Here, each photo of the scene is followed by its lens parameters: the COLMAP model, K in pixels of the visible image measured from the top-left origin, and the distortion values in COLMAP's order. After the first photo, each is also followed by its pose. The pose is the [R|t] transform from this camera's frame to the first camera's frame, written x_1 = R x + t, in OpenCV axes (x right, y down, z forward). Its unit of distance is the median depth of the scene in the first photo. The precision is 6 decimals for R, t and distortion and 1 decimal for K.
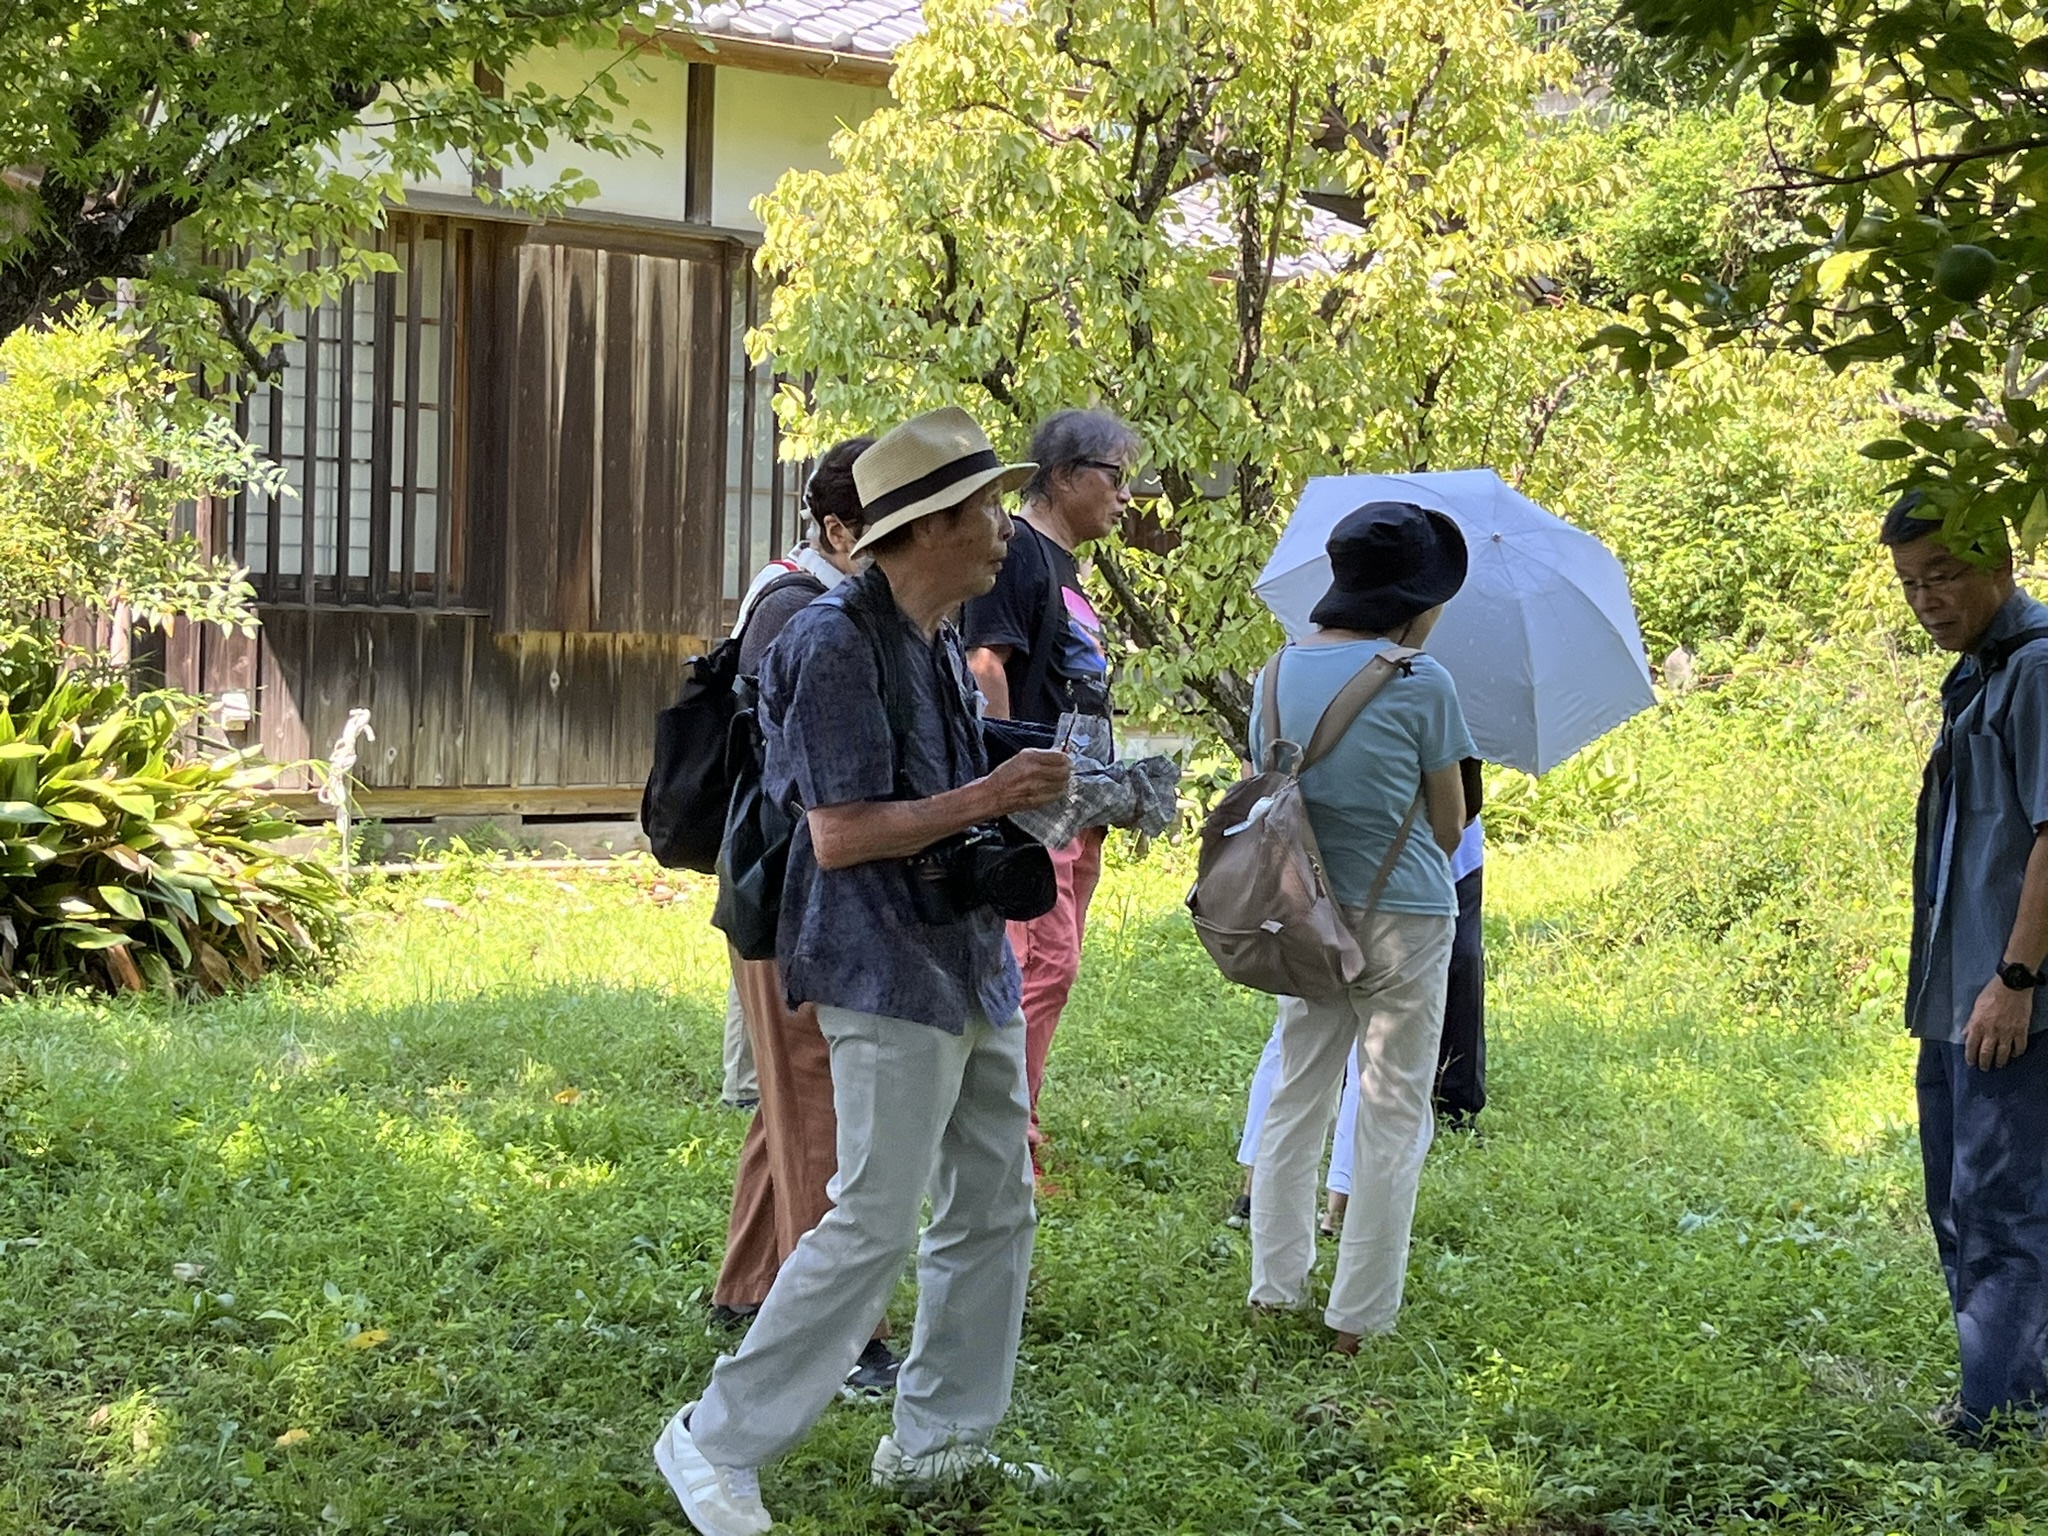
lens RADIAL K [[3273.6, 0, 1025.7], [0, 3273.6, 771.1], [0, 0, 1]] dist [0.191761, -0.794429]
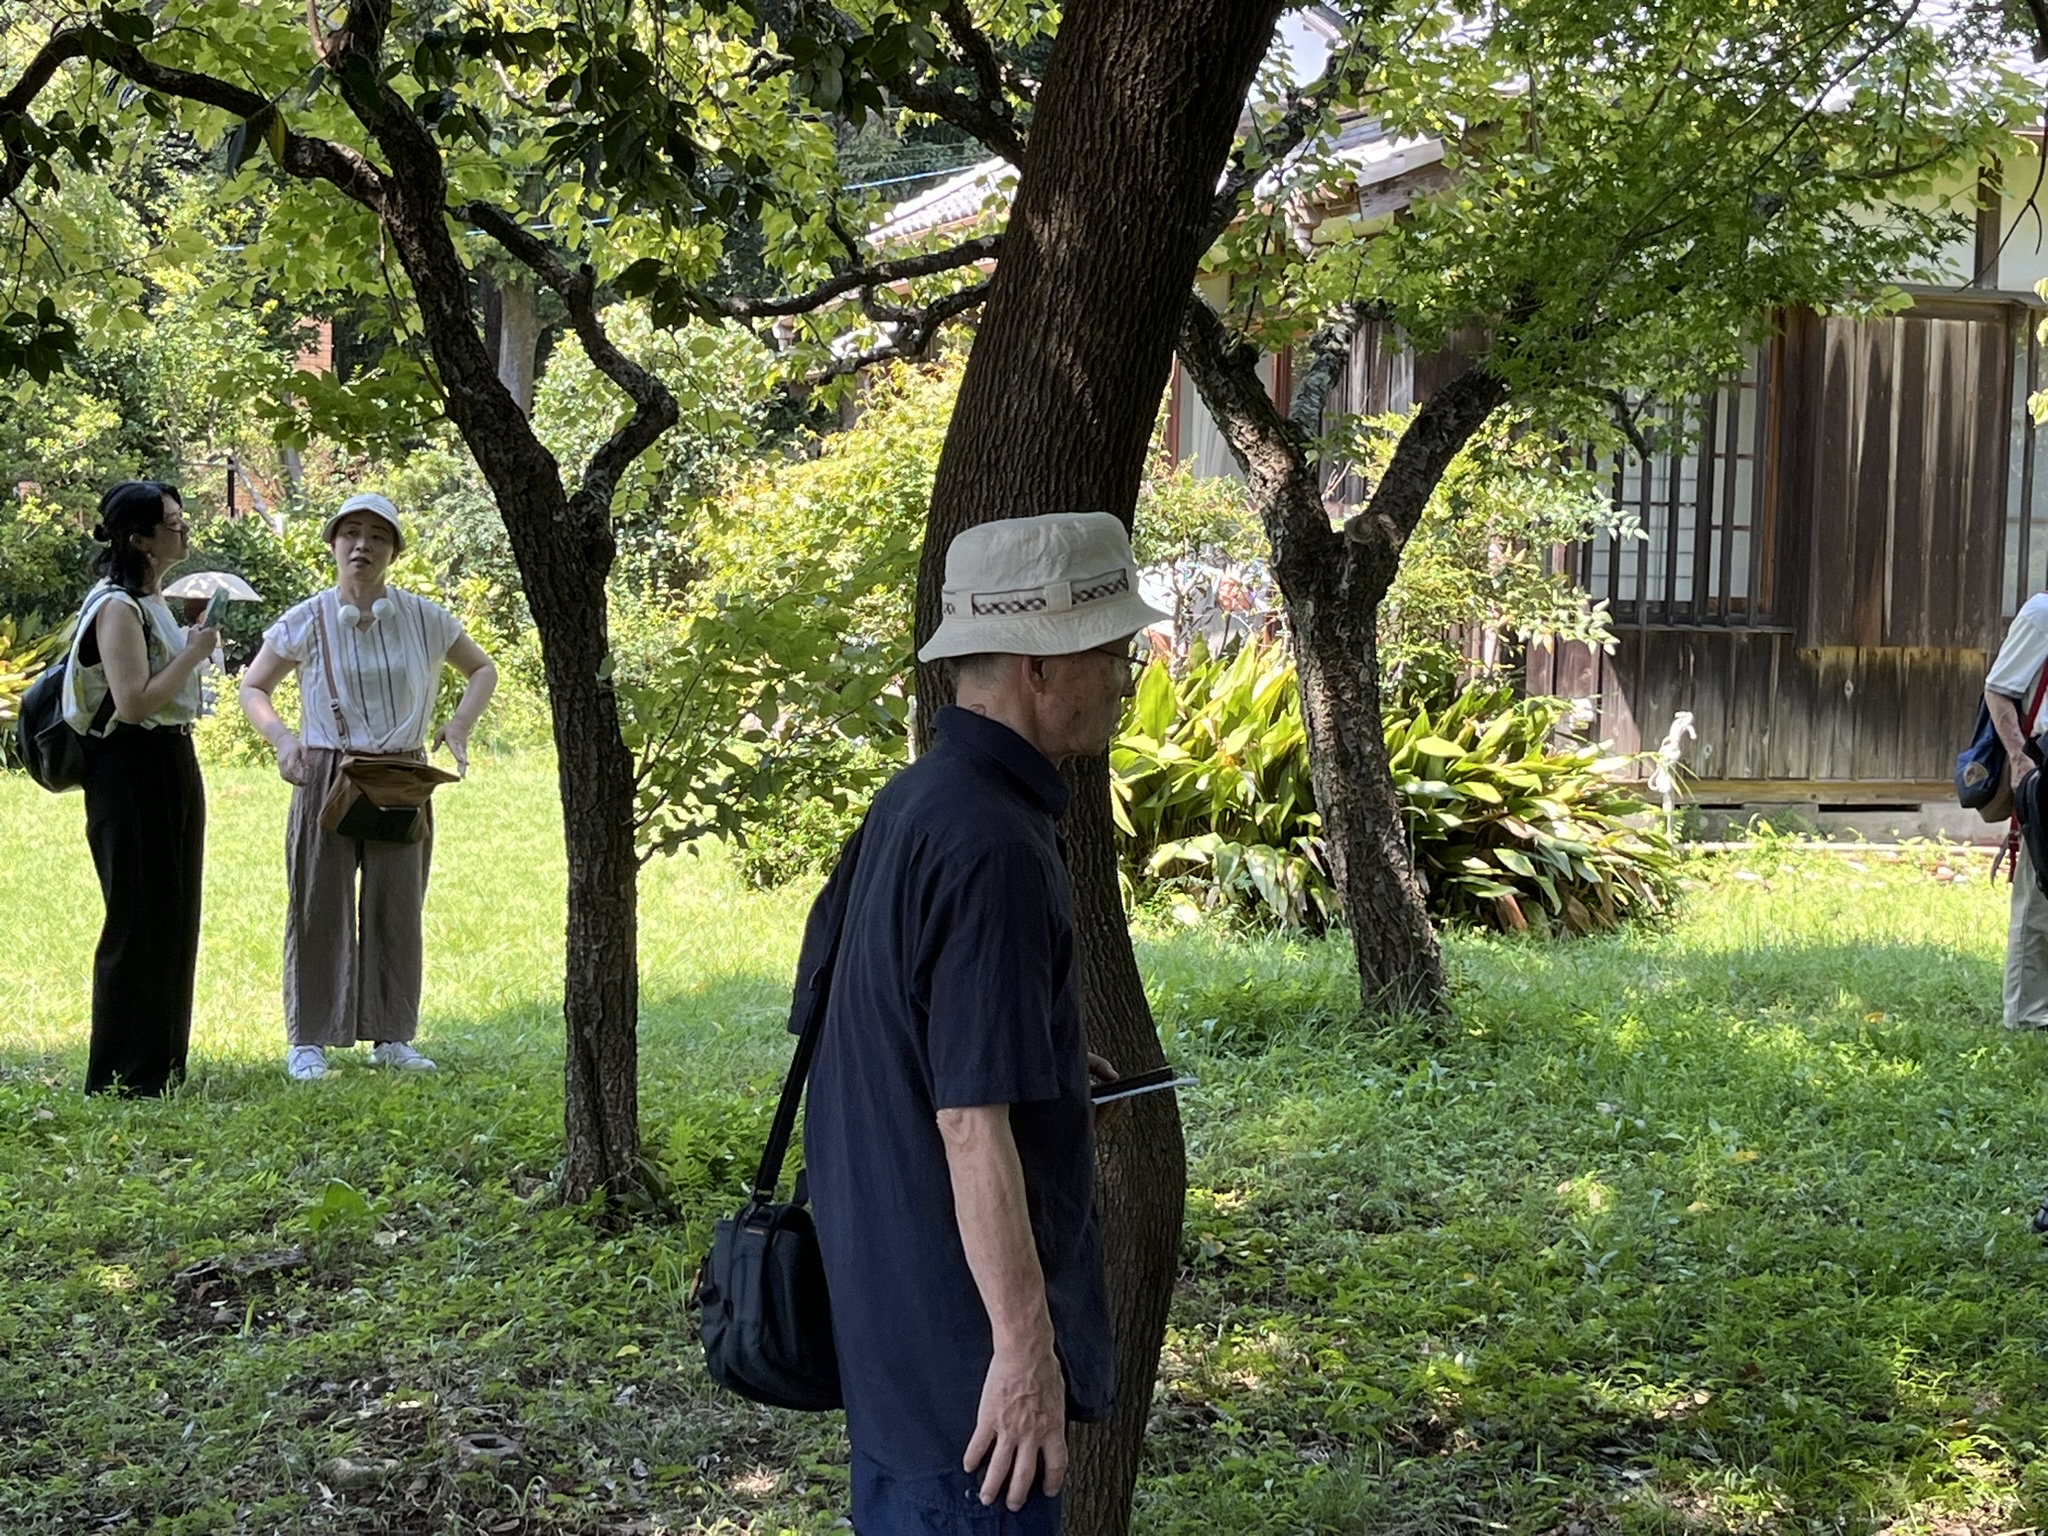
lens RADIAL K [[3273.6, 0, 1025.7], [0, 3273.6, 771.1], [0, 0, 1]] dist [0.191761, -0.794429]
pose [[0.930532, 0.011834, -0.366020, 0.016283], [-0.013098, 0.999914, -0.000969, 0.008166], [0.365977, 0.005696, 0.930607, -0.238830]]
